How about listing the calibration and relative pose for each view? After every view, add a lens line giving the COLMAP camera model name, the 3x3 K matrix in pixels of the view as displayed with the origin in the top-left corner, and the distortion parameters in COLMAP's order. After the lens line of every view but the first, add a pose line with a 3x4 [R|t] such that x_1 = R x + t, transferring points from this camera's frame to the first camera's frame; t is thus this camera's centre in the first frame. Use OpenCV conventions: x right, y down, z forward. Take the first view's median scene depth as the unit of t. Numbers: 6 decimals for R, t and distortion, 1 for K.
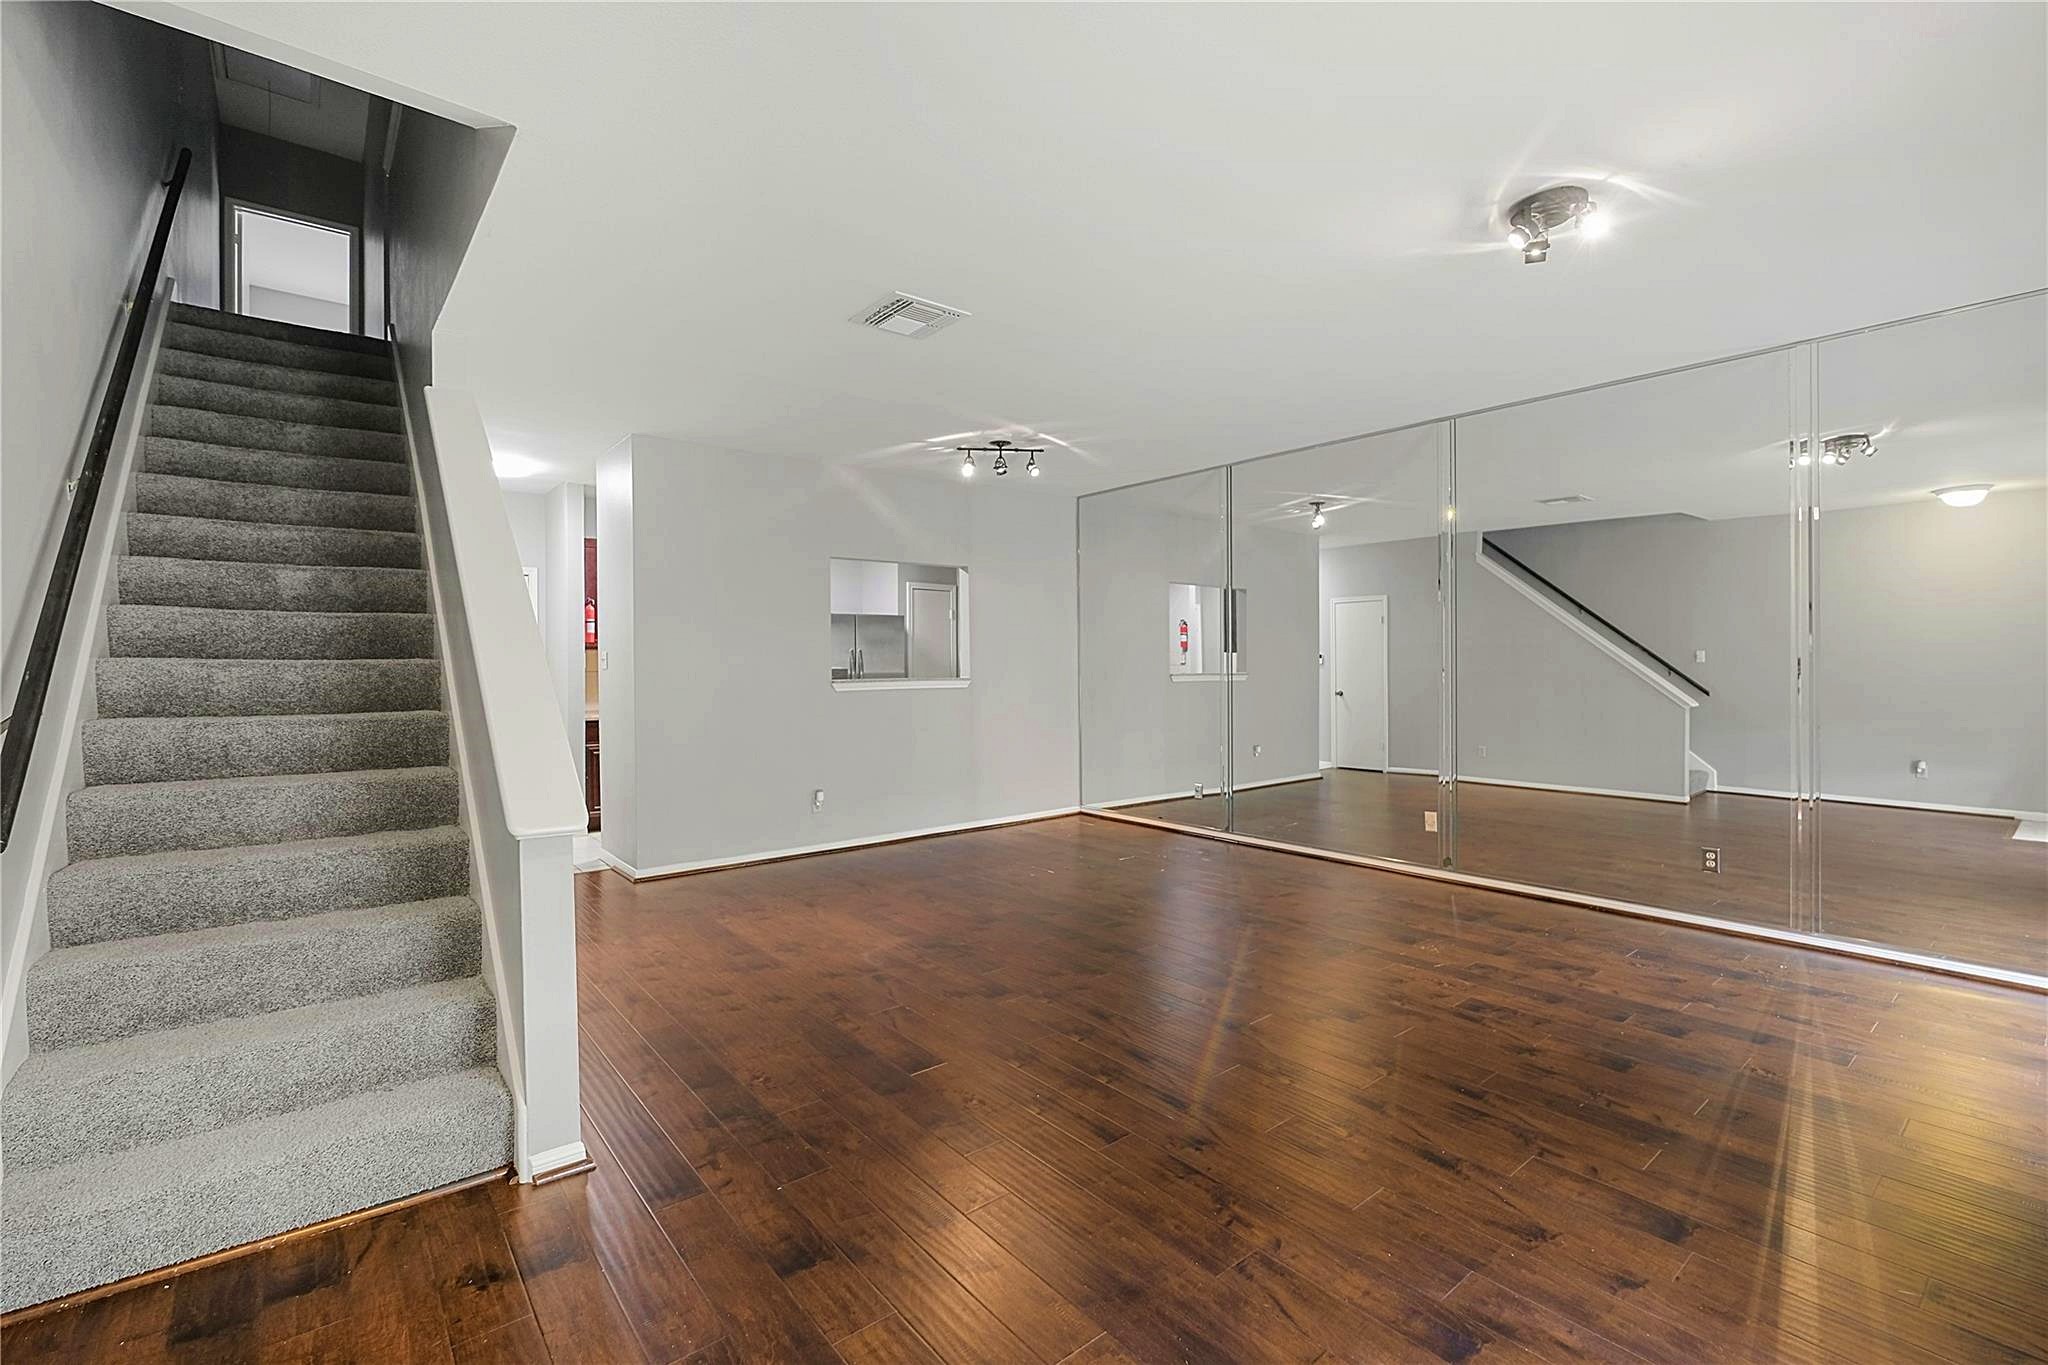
lens RADIAL K [[888.6, 0, 1015.7], [0, 888.6, 674.7], [0, 0, 1]] dist [-0.000917, -0.000117]
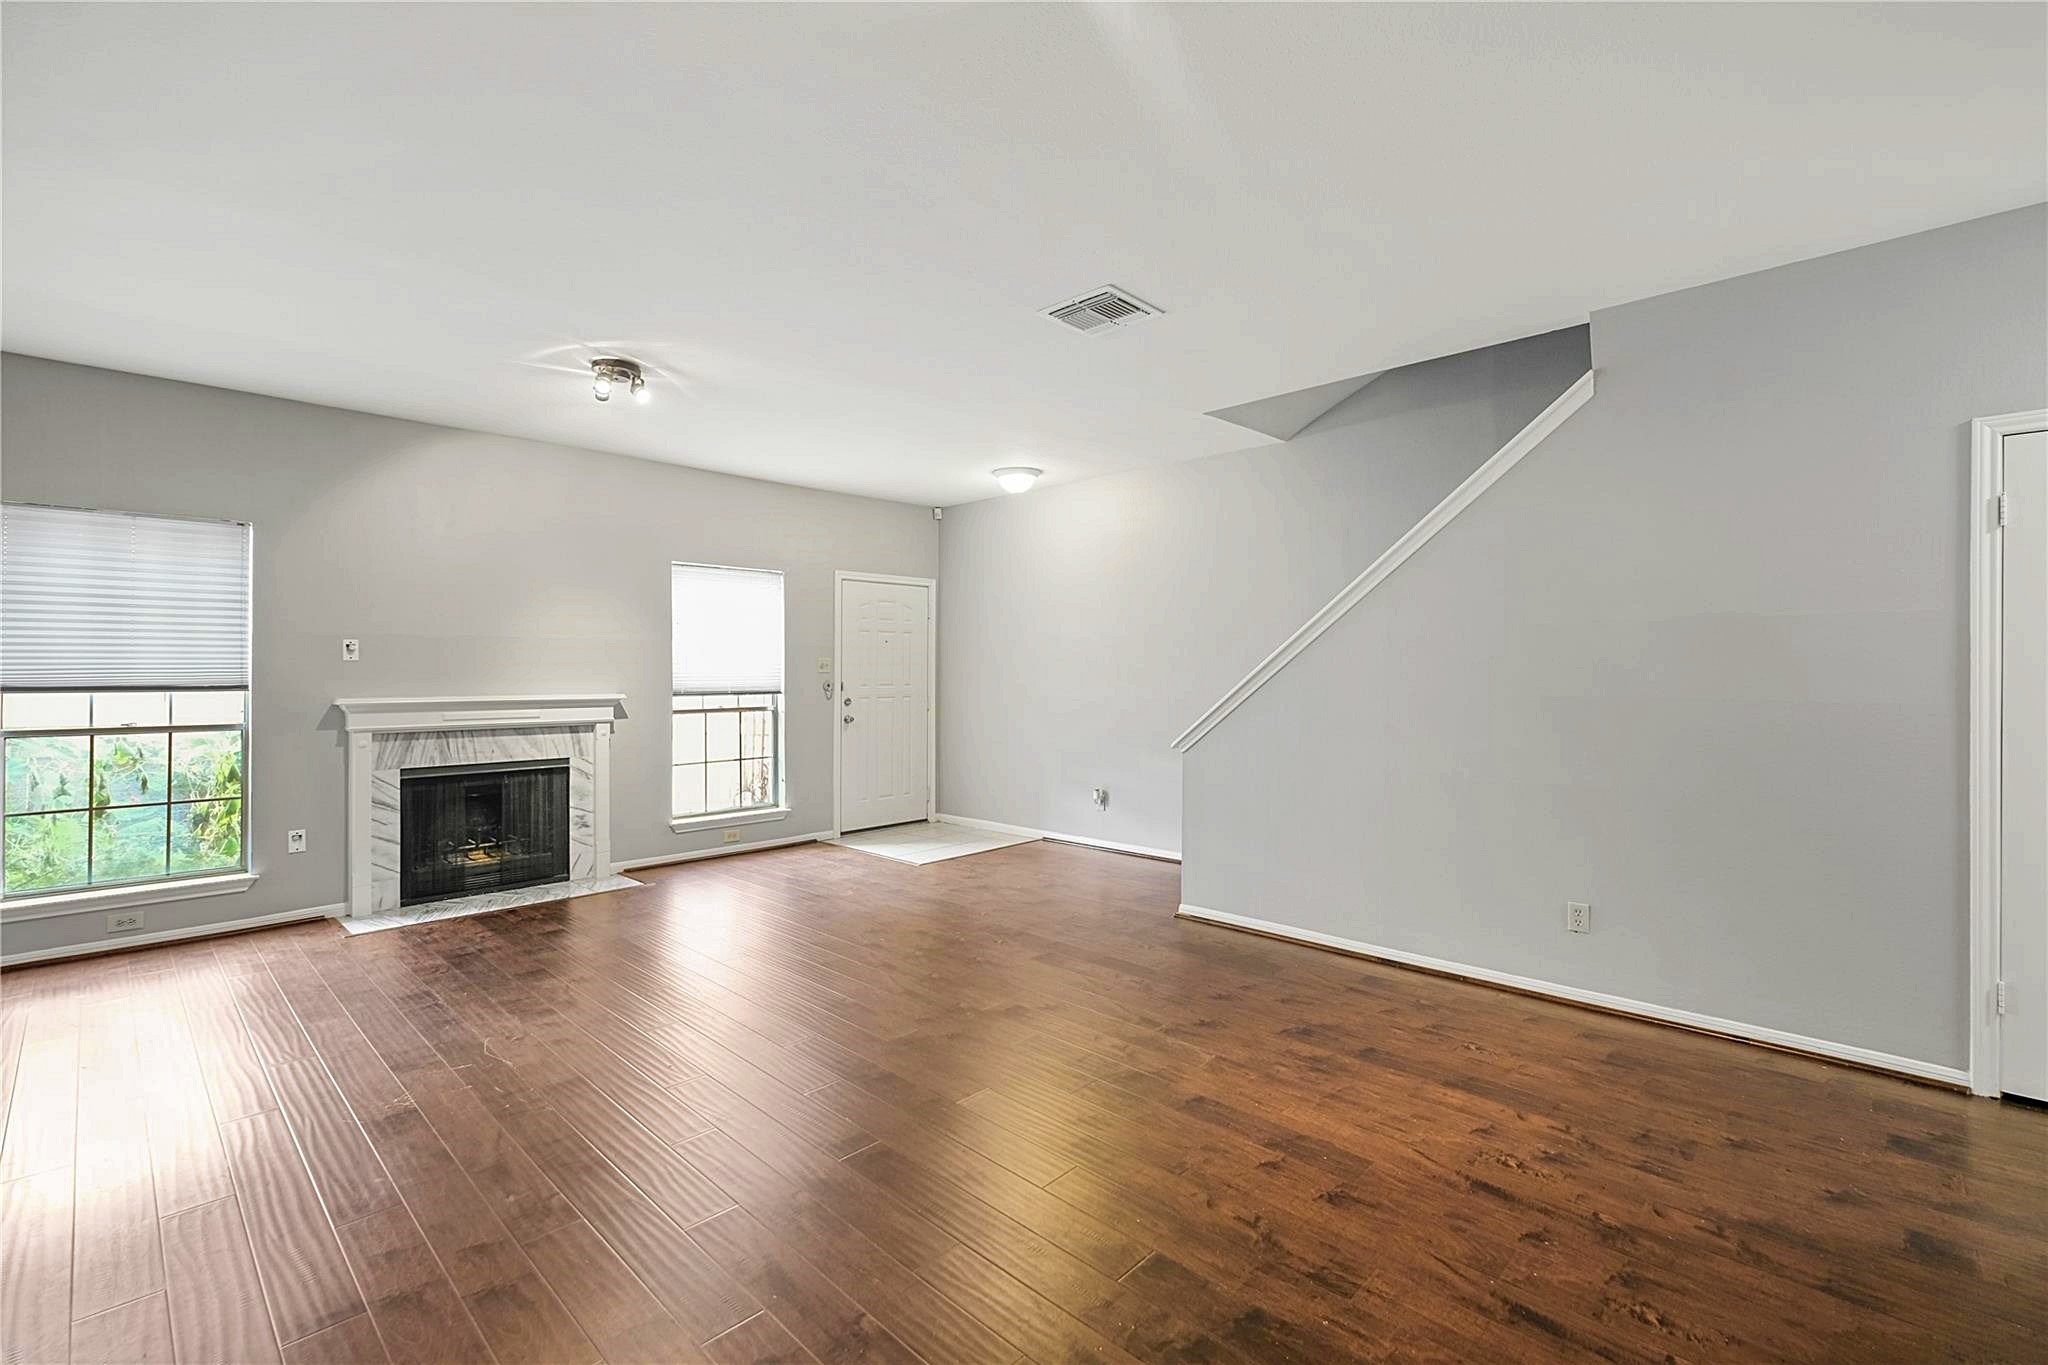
lens RADIAL K [[906.9, 0, 976.2], [0, 906.9, 670.7], [0, 0, 1]] dist [-0.000054, -0.000090]
pose [[-0.996027, 0.006521, -0.088818, 0.120457], [0.005095, 0.999855, 0.016279, -0.034104], [0.088911, 0.015762, -0.995915, 2.288638]]
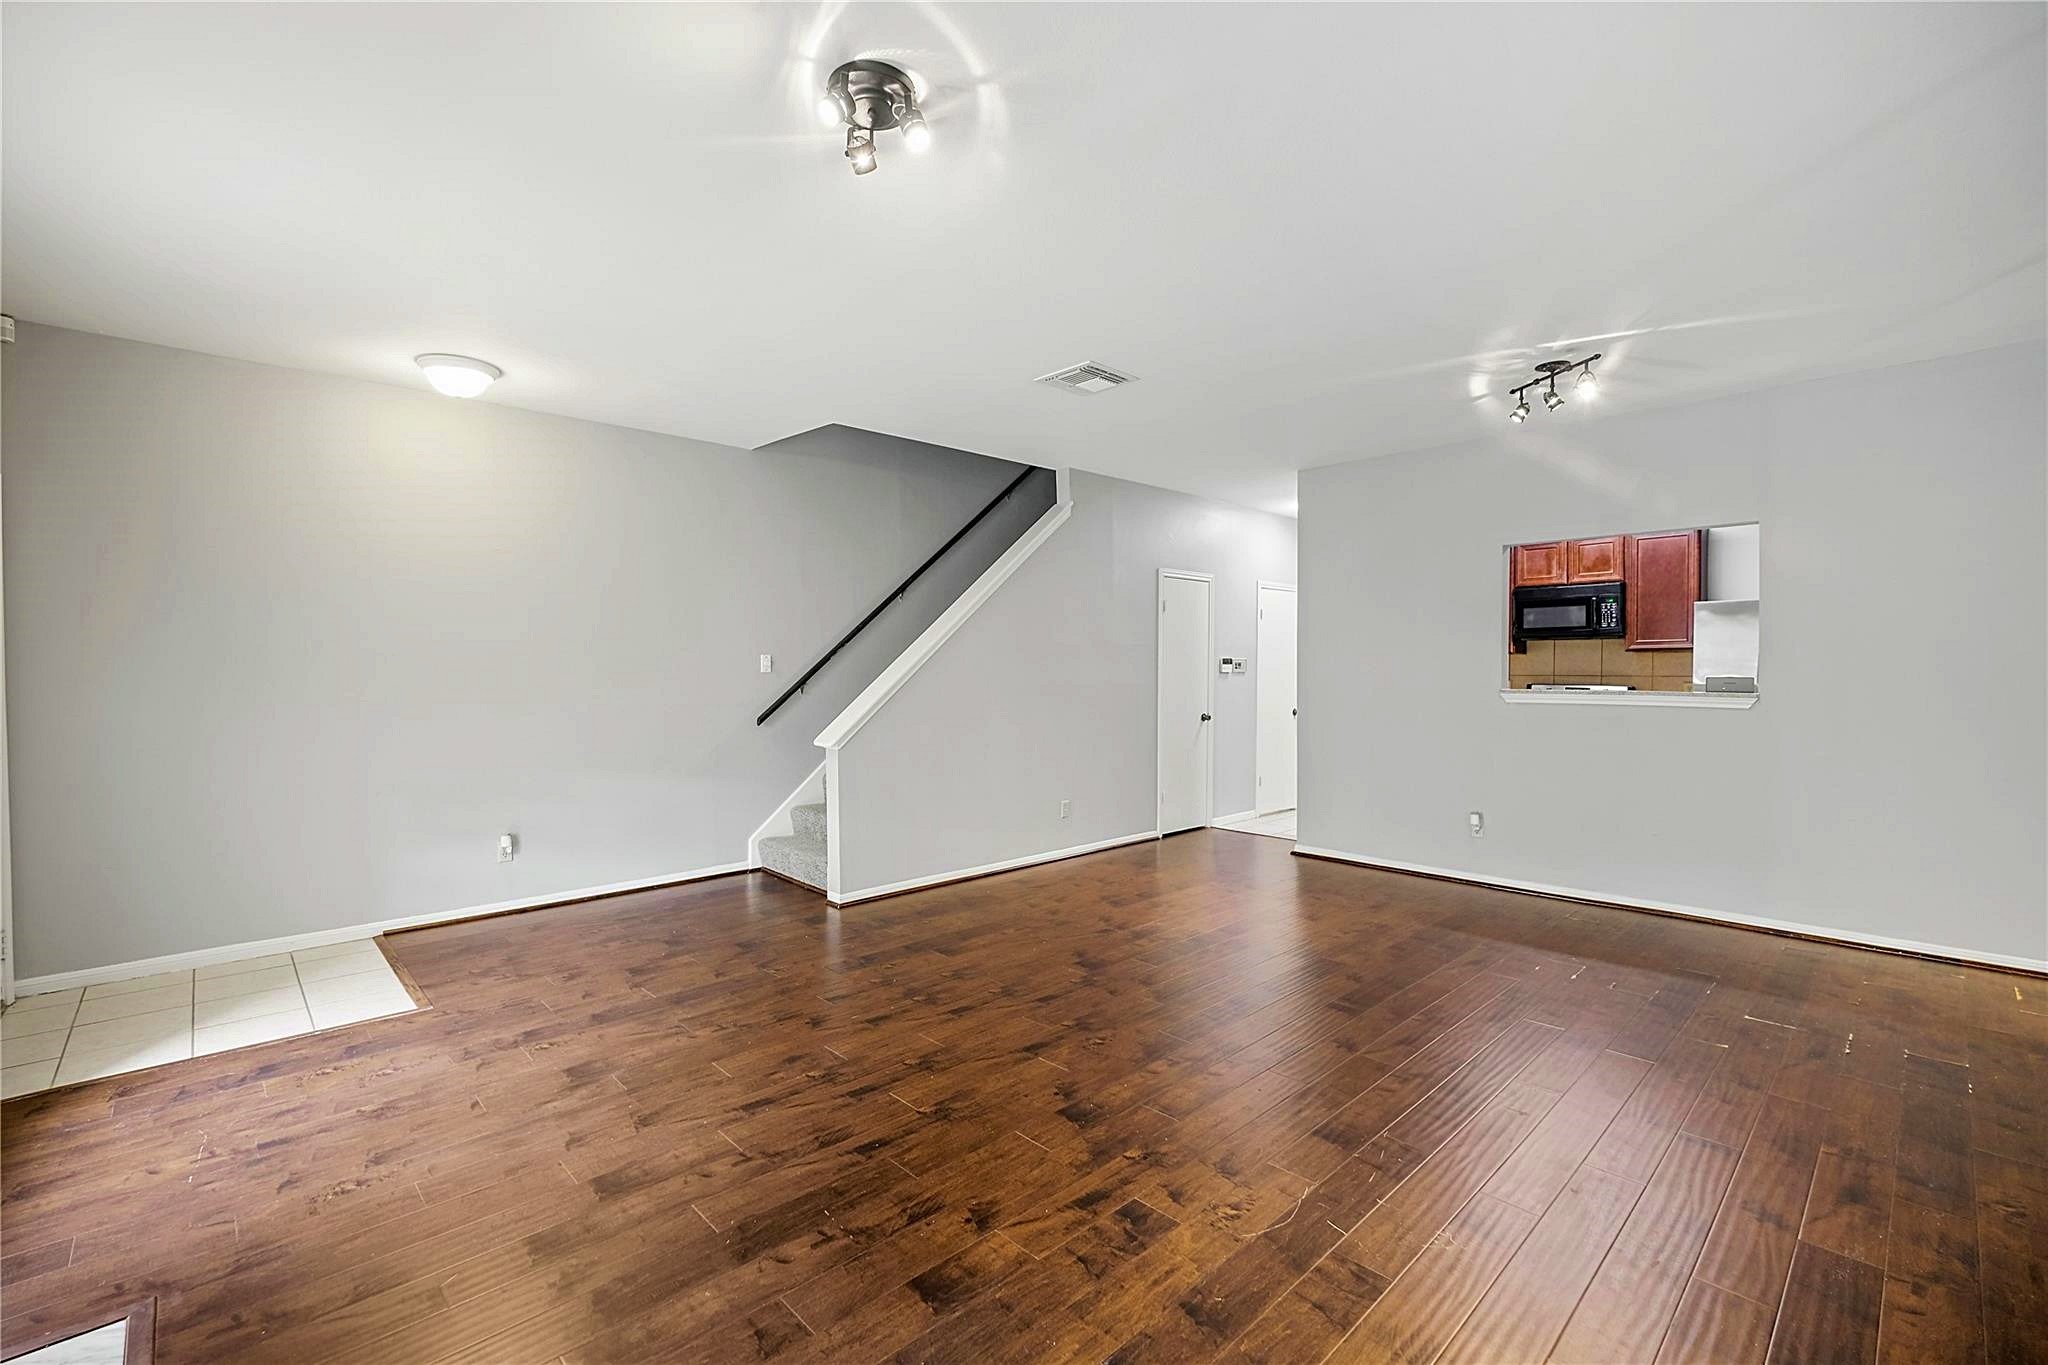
lens RADIAL K [[894.5, 0, 1022.4], [0, 894.5, 697.1], [0, 0, 1]] dist [-0.002758, -0.000441]
pose [[0.079575, 0.037852, -0.996110, 1.254383], [-0.014071, 0.999222, 0.036847, -0.023228], [0.996730, 0.011084, 0.080046, 0.952628]]
